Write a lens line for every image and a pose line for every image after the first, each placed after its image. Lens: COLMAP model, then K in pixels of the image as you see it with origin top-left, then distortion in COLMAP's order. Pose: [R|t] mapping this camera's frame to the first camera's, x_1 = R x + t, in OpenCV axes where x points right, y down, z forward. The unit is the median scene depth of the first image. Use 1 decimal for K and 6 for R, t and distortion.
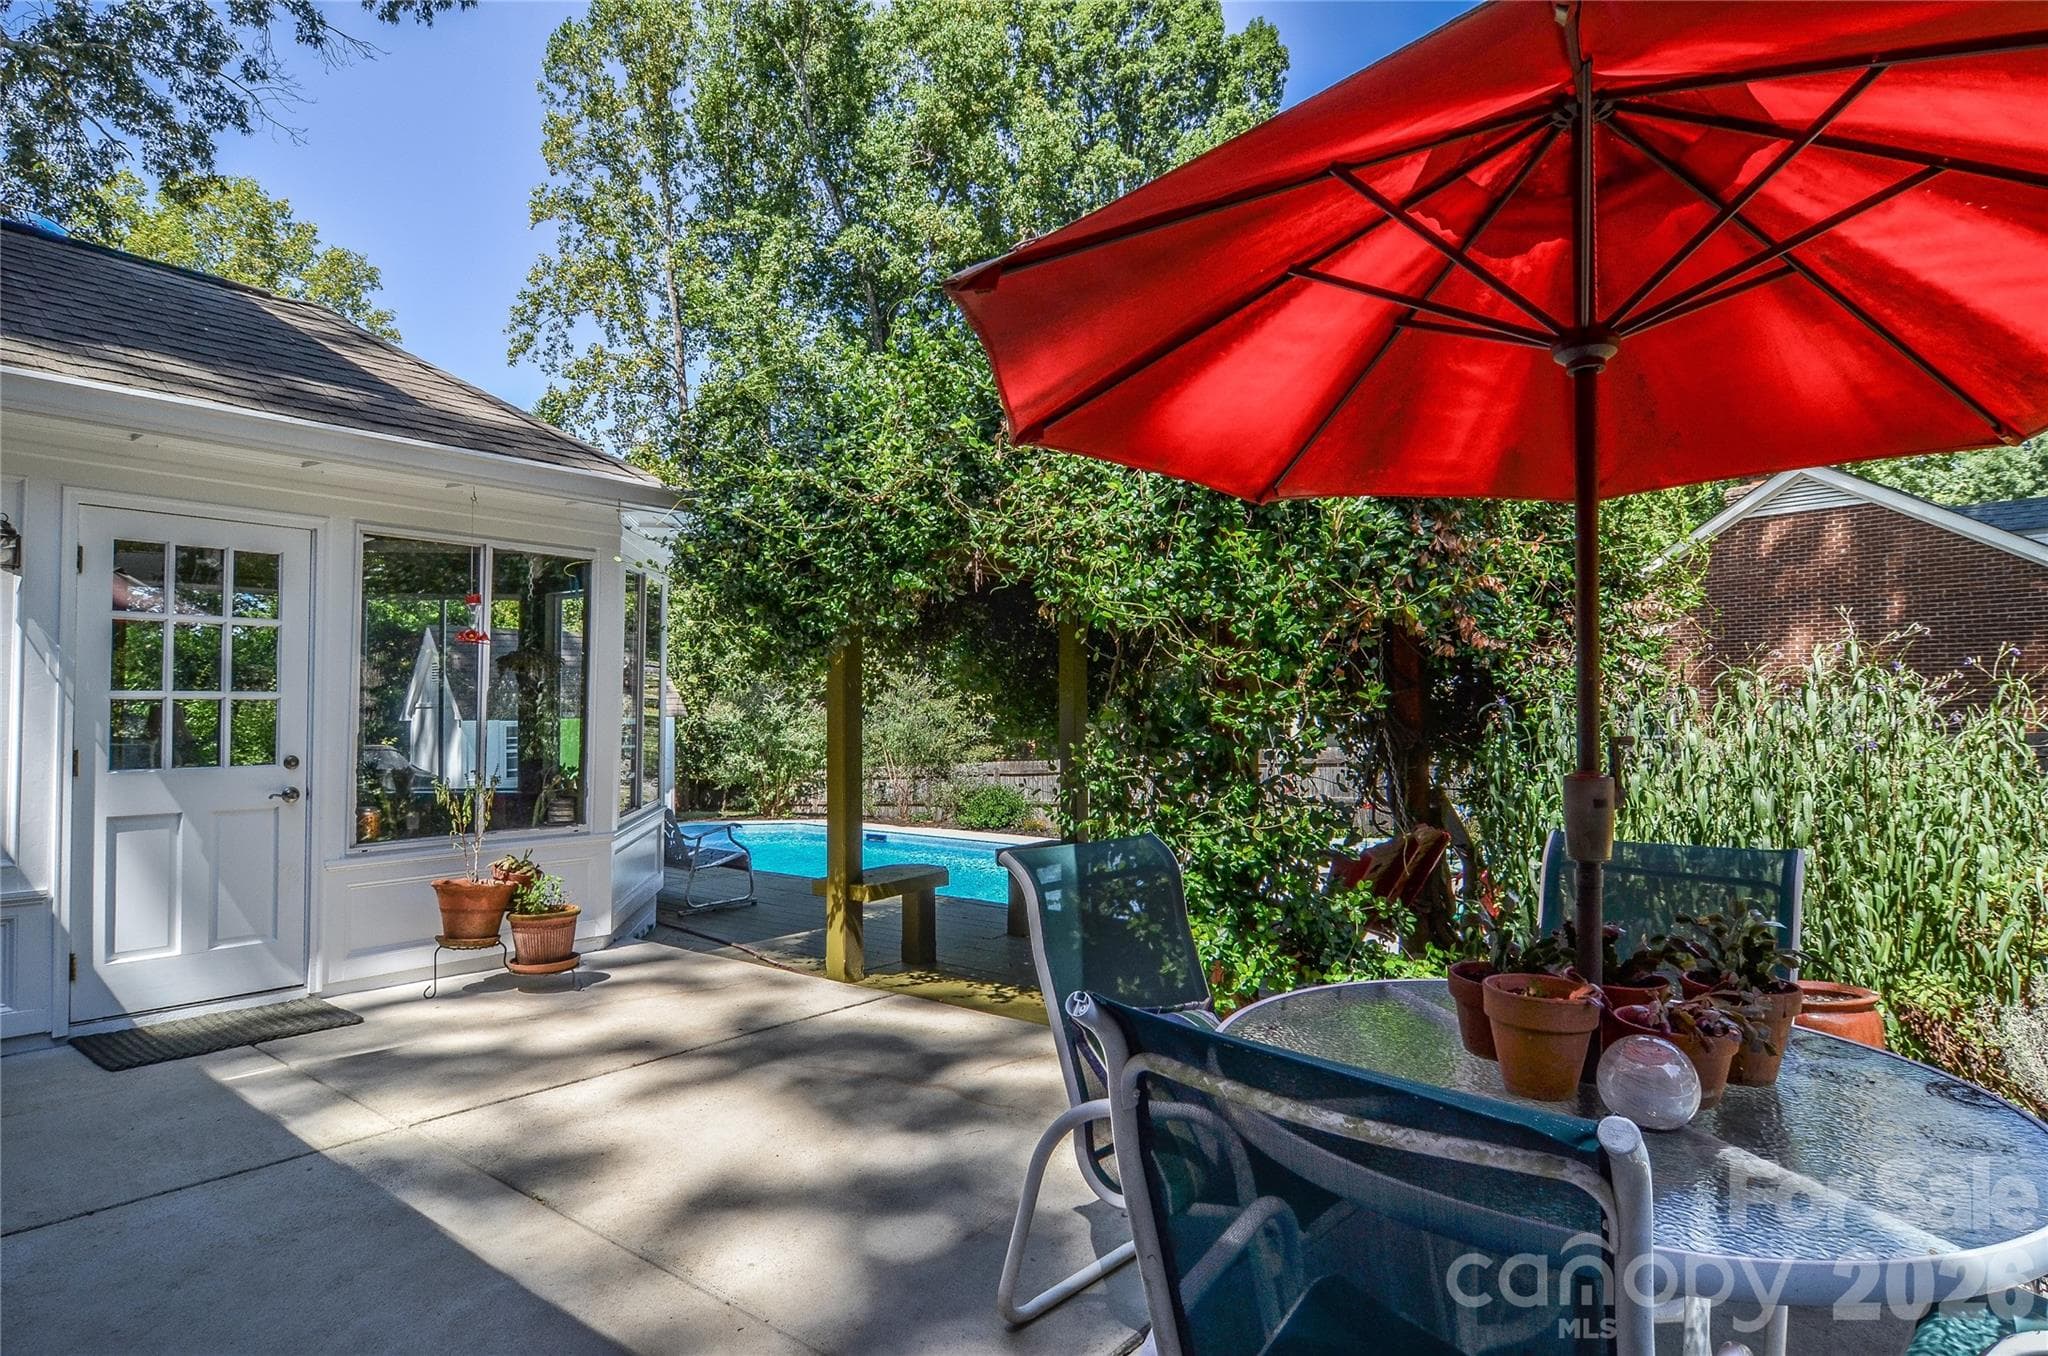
lens RADIAL K [[1109.0, 0, 1024.0], [0, 1109.0, 678.0], [0, 0, 1]] dist [-0.004792, -0.001123]
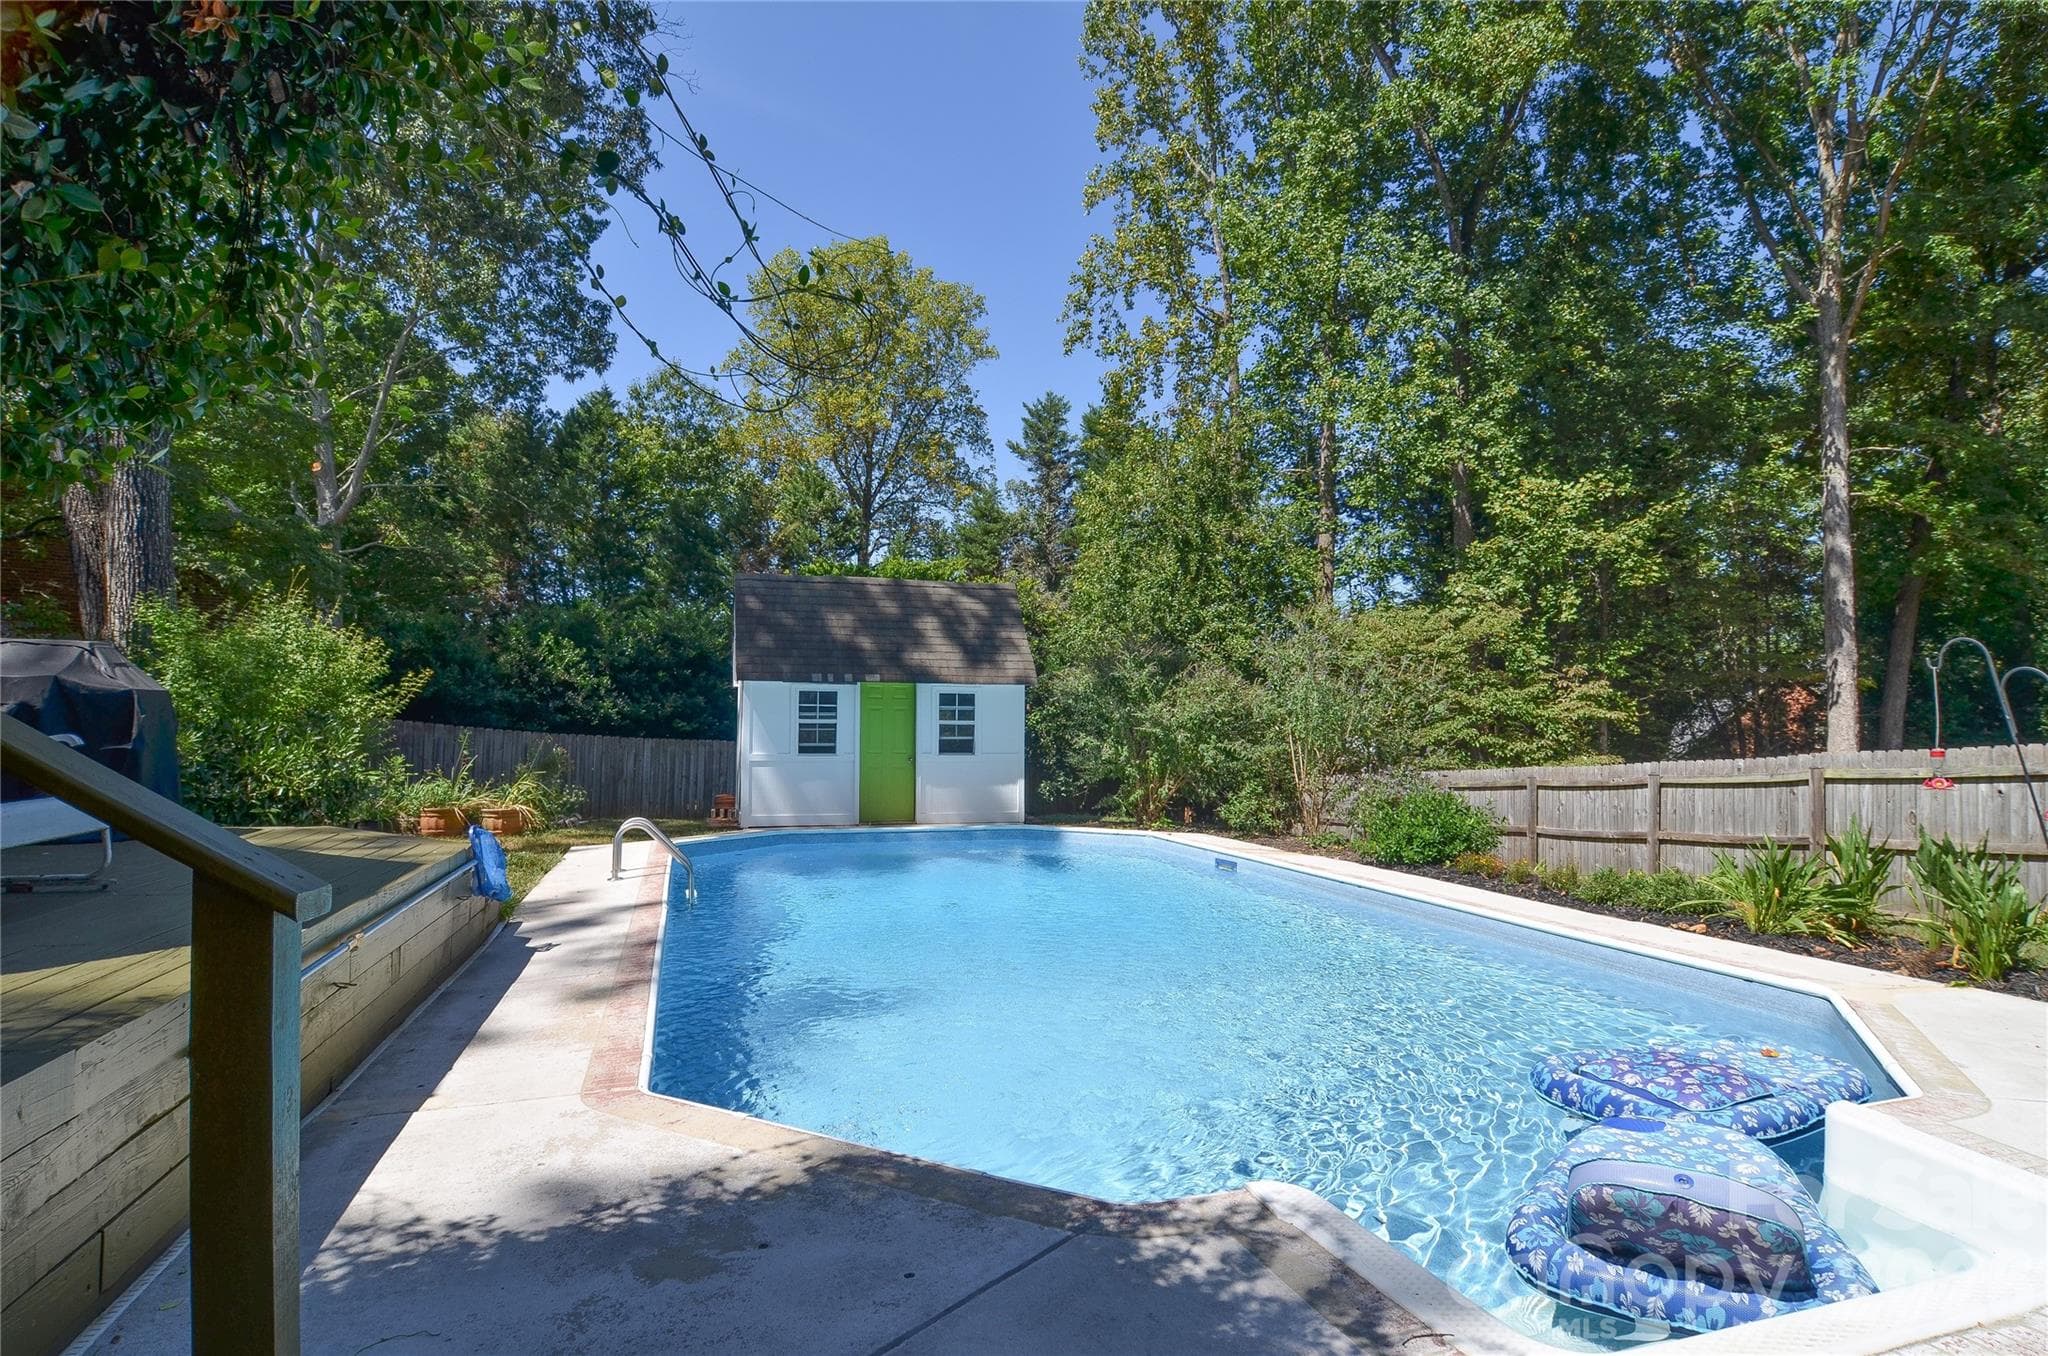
lens RADIAL K [[1109.0, 0, 1024.0], [0, 1109.0, 678.0], [0, 0, 1]] dist [-0.004792, -0.001123]
pose [[0.825113, -0.010649, -0.564867, 0.061668], [0.000527, 0.999836, -0.018078, 0.022975], [0.564967, 0.014619, 0.824984, 0.192833]]
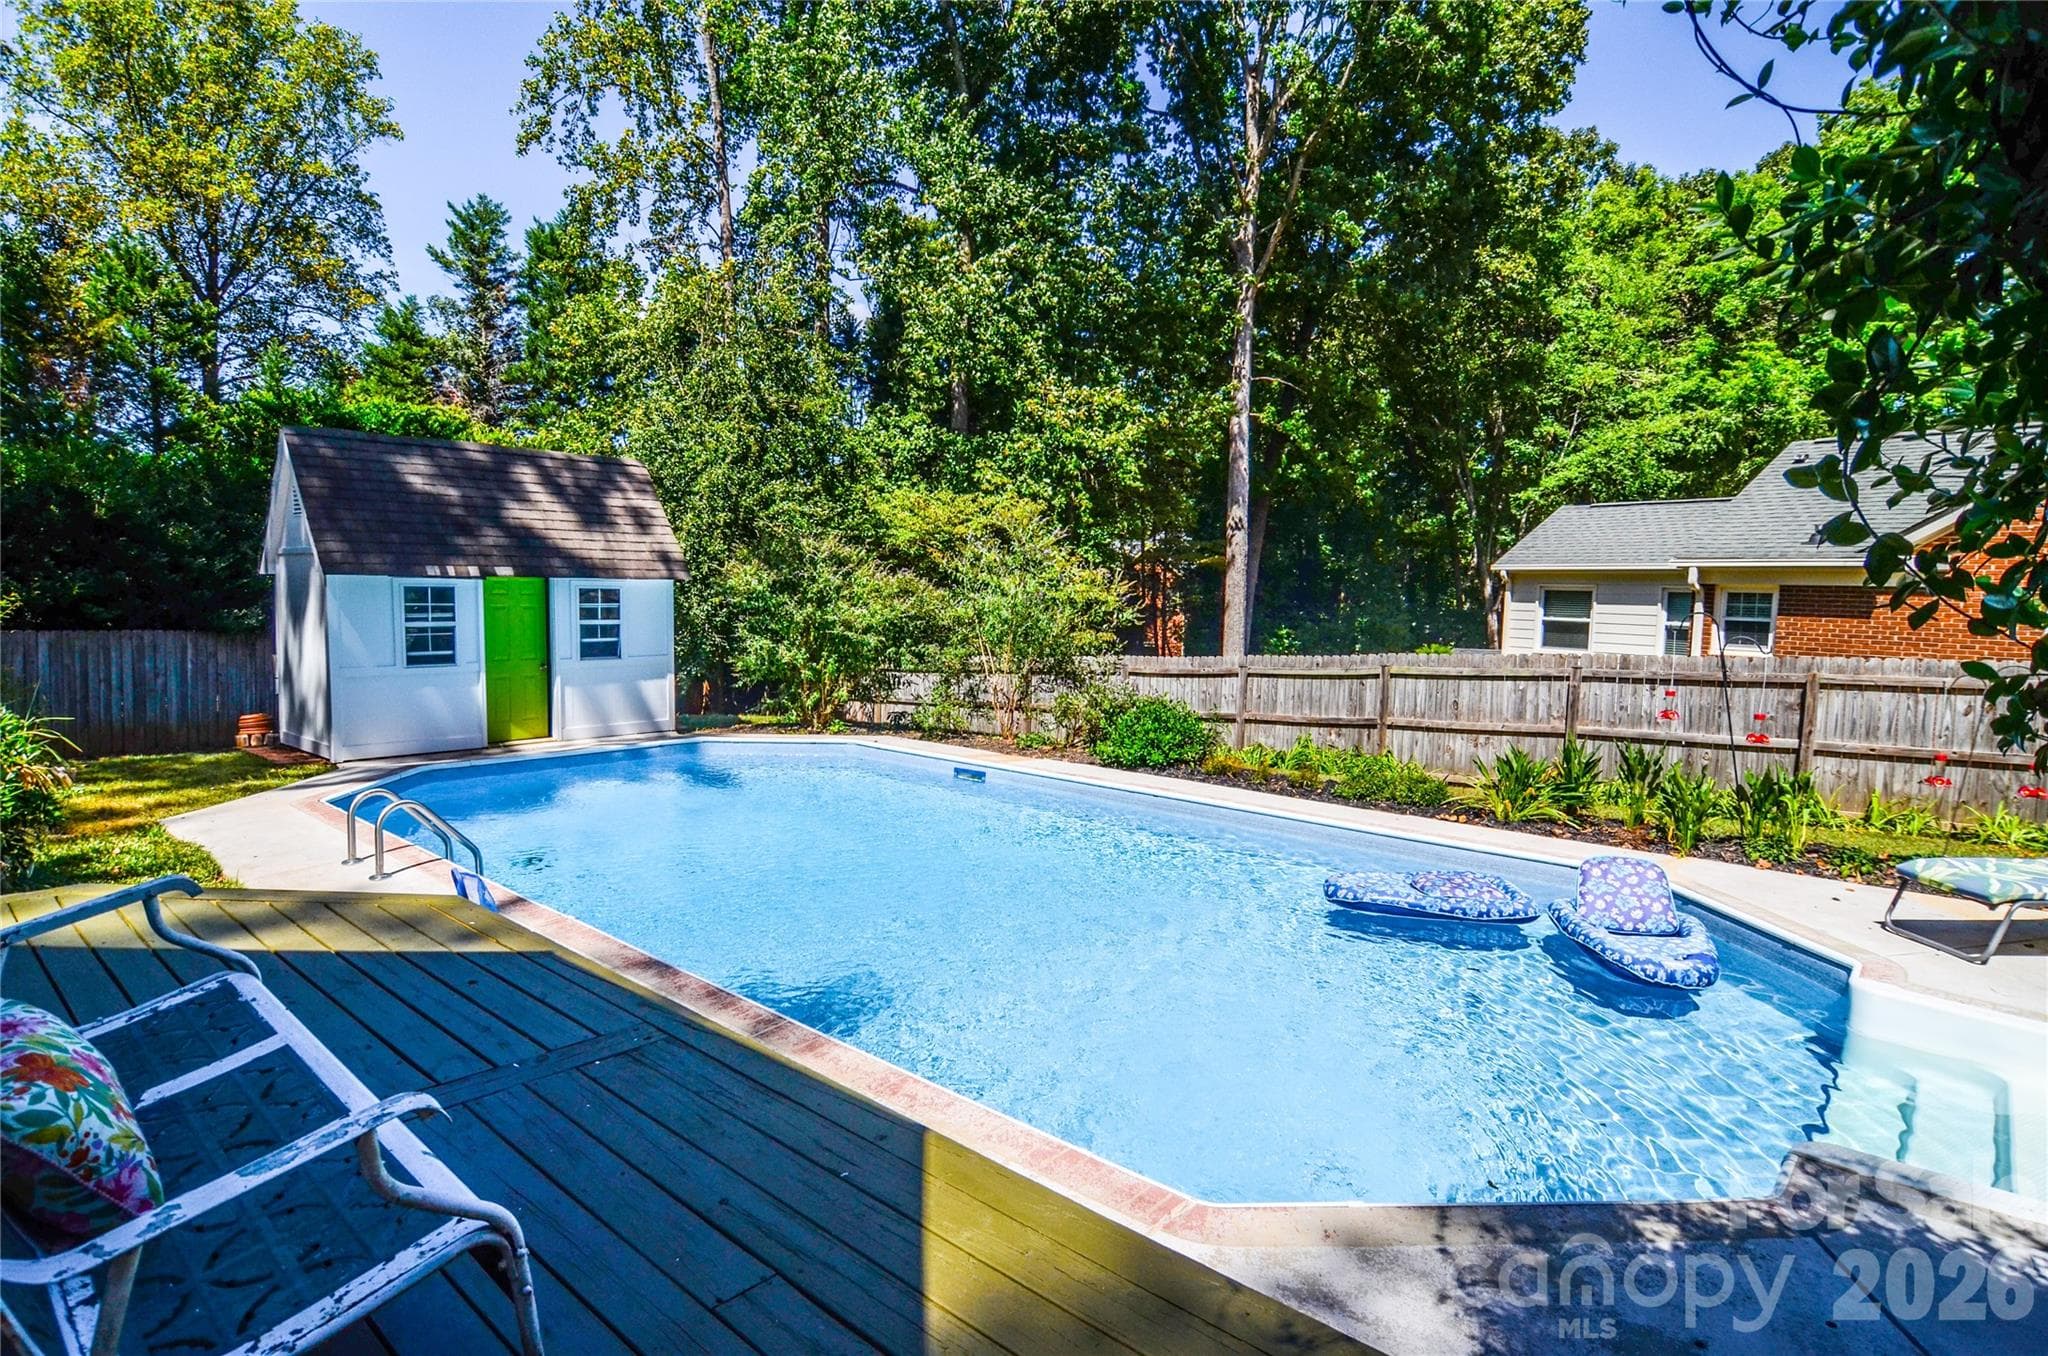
lens RADIAL K [[1093.4, 0, 1021.3], [0, 1093.4, 700.9], [0, 0, 1]] dist [-0.002189, -0.016985]
pose [[0.997909, 0.033177, -0.055474, -0.032586], [-0.025713, 0.991152, 0.130219, 0.008429], [0.059304, -0.128520, 0.989932, 0.176435]]
